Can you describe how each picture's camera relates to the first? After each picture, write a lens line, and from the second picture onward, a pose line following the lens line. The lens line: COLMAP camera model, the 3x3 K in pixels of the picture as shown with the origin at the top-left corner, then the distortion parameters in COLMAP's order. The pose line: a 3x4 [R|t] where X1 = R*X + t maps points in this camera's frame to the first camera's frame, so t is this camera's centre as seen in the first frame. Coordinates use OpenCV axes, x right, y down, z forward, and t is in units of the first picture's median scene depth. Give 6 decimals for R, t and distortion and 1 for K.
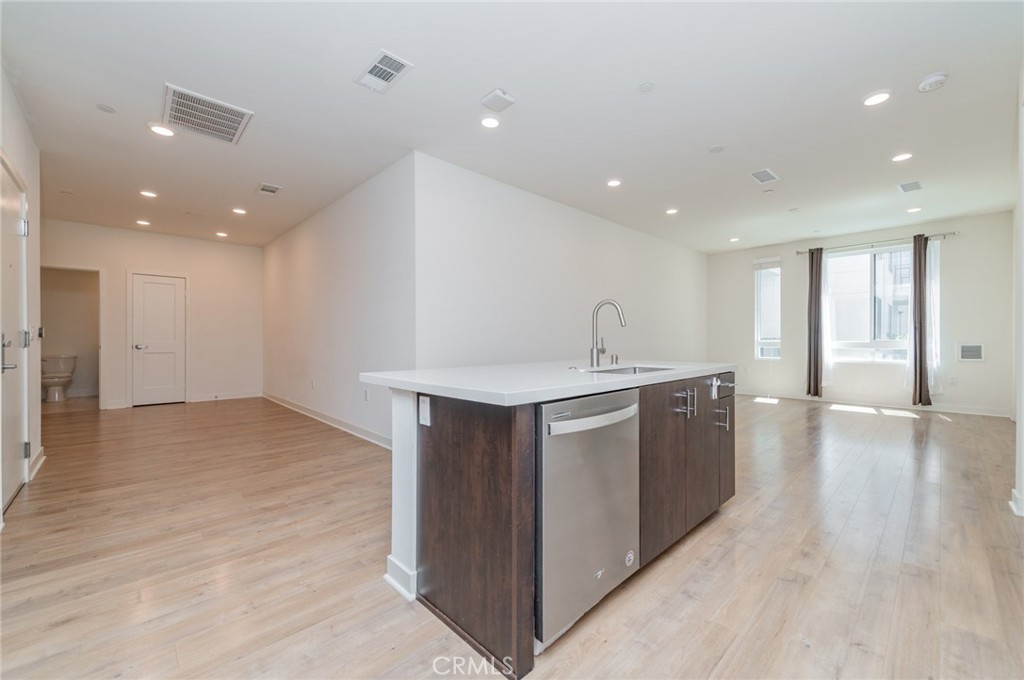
lens RADIAL K [[403.0, 0, 523.7], [0, 403.0, 336.8], [0, 0, 1]] dist [0.014564, -0.003439]
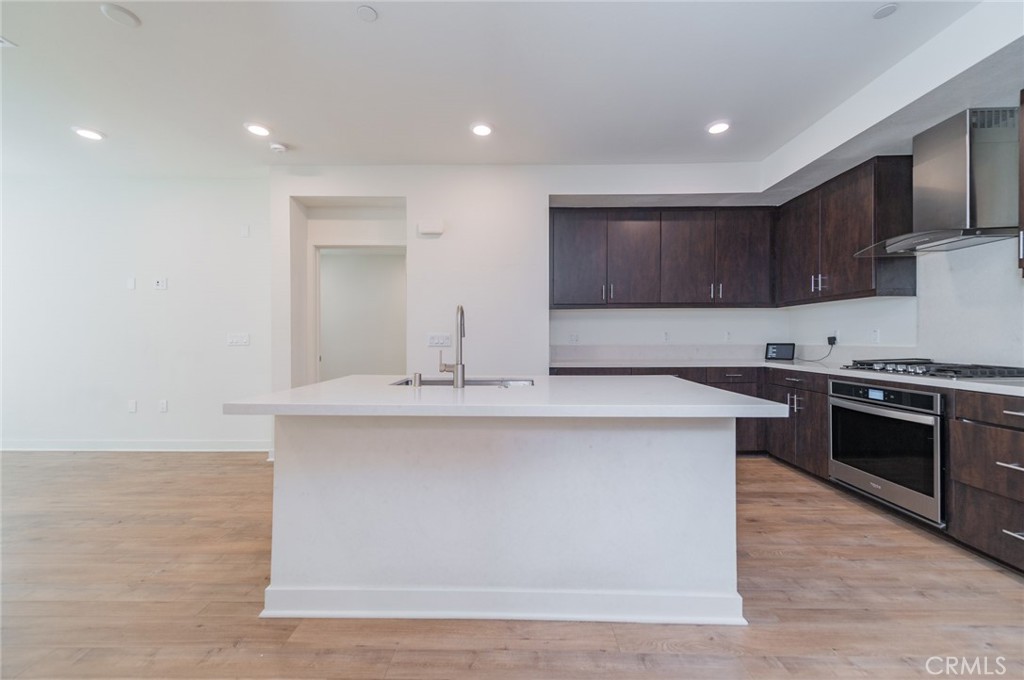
lens RADIAL K [[403.0, 0, 511.4], [0, 403.0, 344.3], [0, 0, 1]] dist [0.014564, -0.003439]
pose [[-0.709162, -0.007676, 0.705004, -0.413966], [0.000101, 0.999940, 0.010988, -0.014878], [-0.705046, 0.007863, -0.709118, 1.364813]]
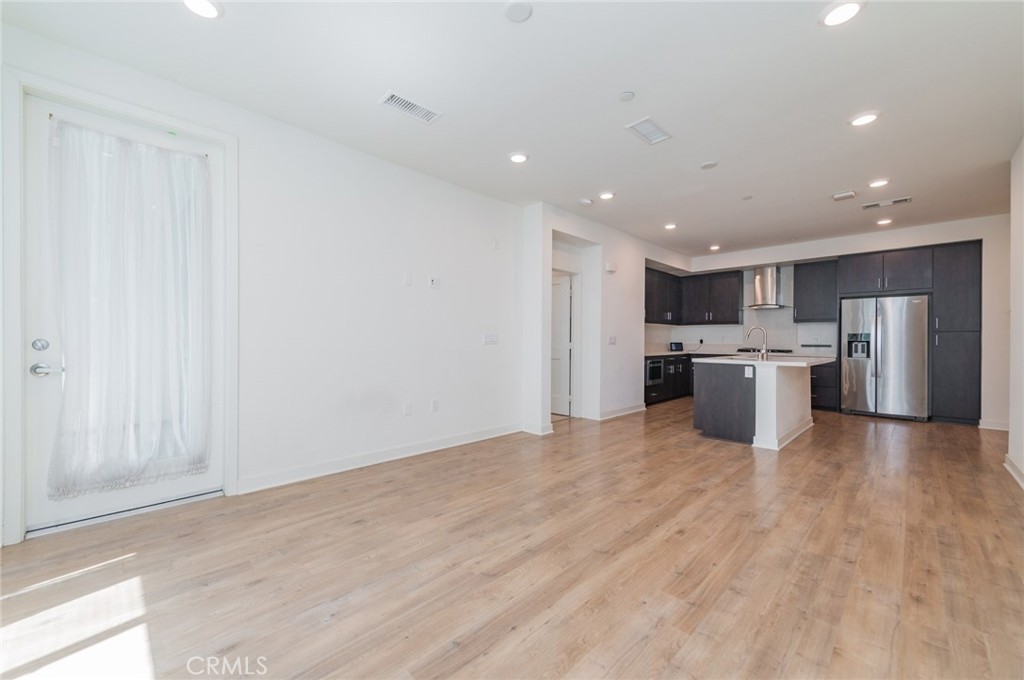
lens RADIAL K [[403.0, 0, 507.2], [0, 403.0, 346.1], [0, 0, 1]] dist [0.014564, -0.003439]
pose [[-0.999921, -0.003027, -0.012199, 1.332253], [-0.003167, 0.999930, 0.011408, -0.005861], [0.012163, 0.011445, -0.999861, 2.716831]]
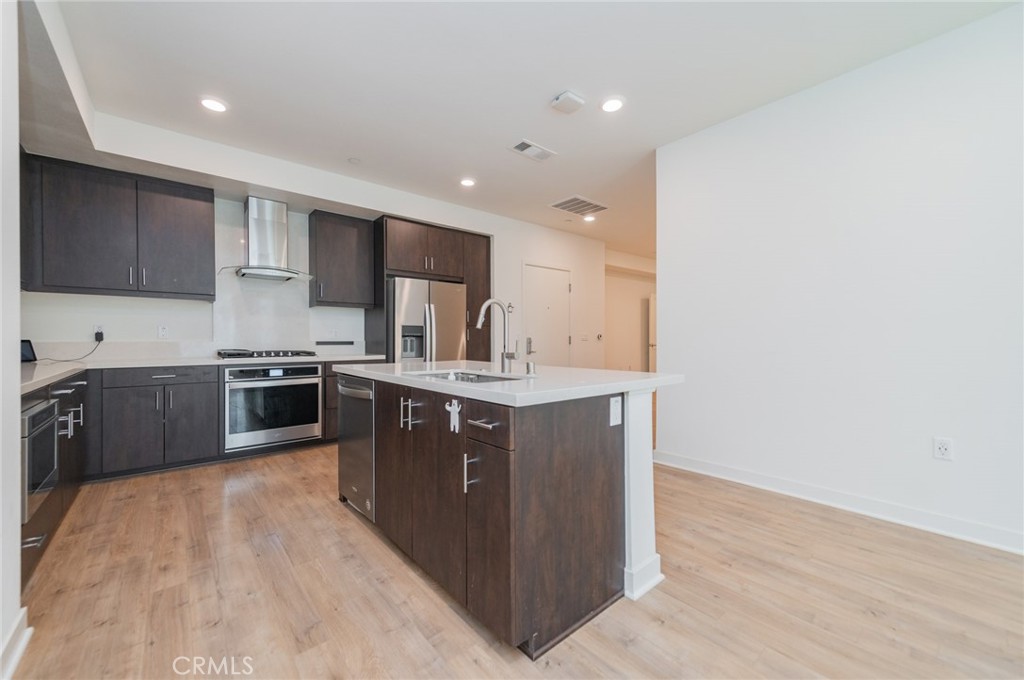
lens RADIAL K [[403.0, 0, 516.8], [0, 403.0, 340.4], [0, 0, 1]] dist [0.014564, -0.003439]
pose [[-0.064139, 0.006151, -0.997922, 0.983874], [0.003773, 0.999975, 0.005921, -0.002430], [0.997934, -0.003385, -0.064160, 0.995697]]
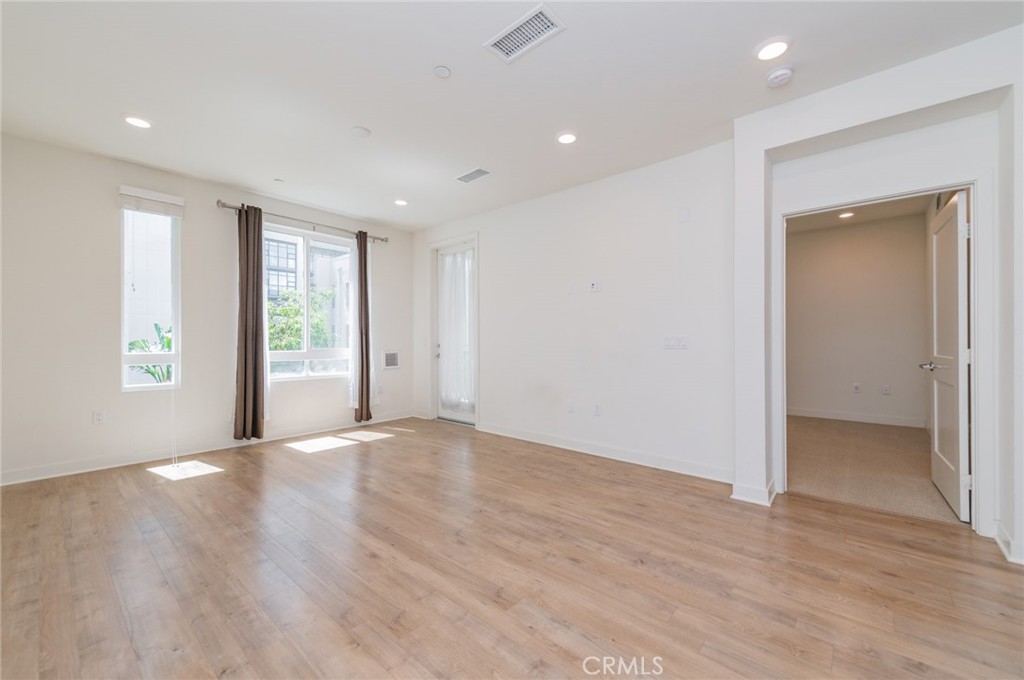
lens RADIAL K [[403.0, 0, 513.1], [0, 403.0, 336.1], [0, 0, 1]] dist [0.014564, -0.003439]
pose [[-0.085092, 0.017452, 0.996220, 0.127481], [-0.002402, 0.999840, -0.017721, -0.009700], [-0.996370, -0.003901, -0.085036, 1.647811]]
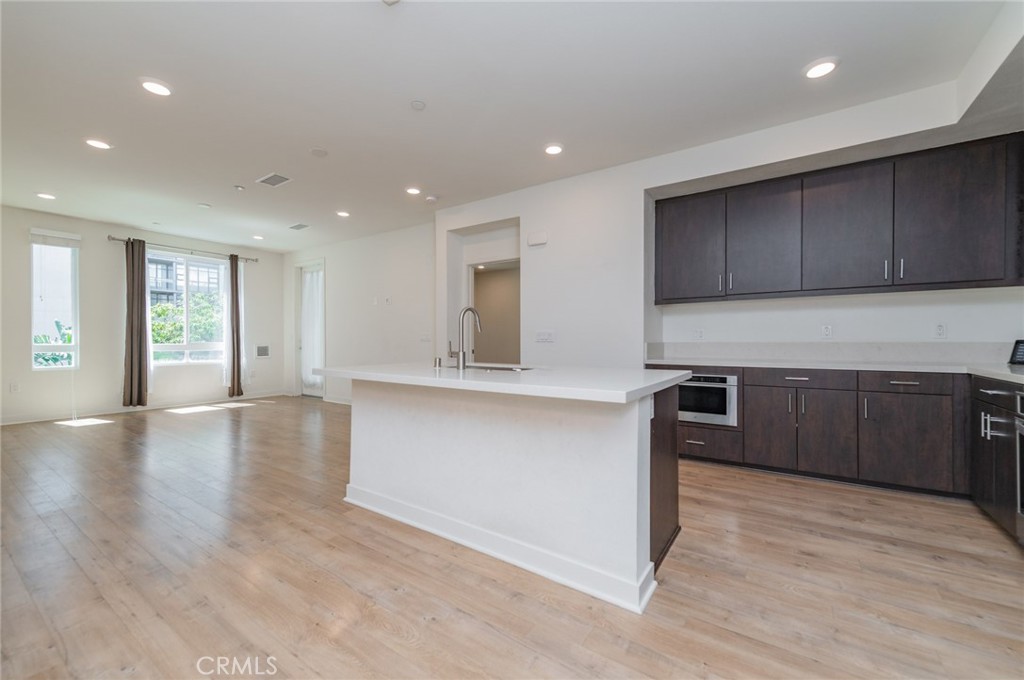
lens RADIAL K [[403.0, 0, 513.5], [0, 403.0, 339.7], [0, 0, 1]] dist [0.014564, -0.003439]
pose [[-0.208722, 0.007010, 0.977950, -0.784524], [-0.004180, 0.999959, -0.008060, 0.013058], [-0.977966, -0.005771, -0.208684, 0.999774]]
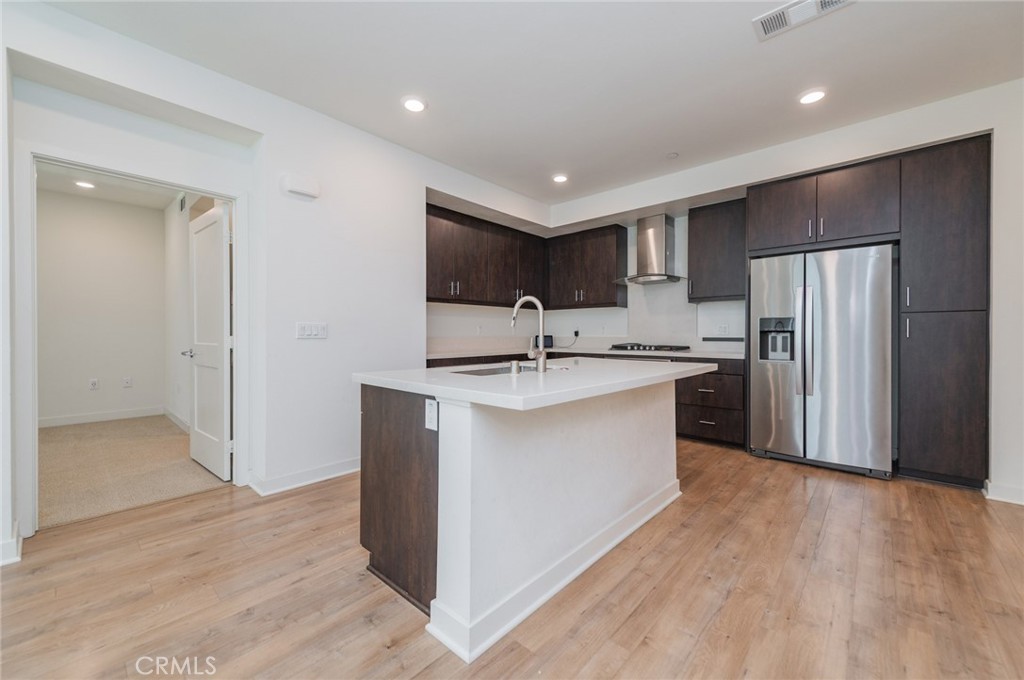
lens RADIAL K [[403.0, 0, 514.2], [0, 403.0, 343.0], [0, 0, 1]] dist [0.014564, -0.003439]
pose [[-0.997517, 0.003496, -0.070339, 0.266124], [0.002261, 0.999842, 0.017631, -0.000457], [0.070390, 0.017428, -0.997367, 1.697945]]
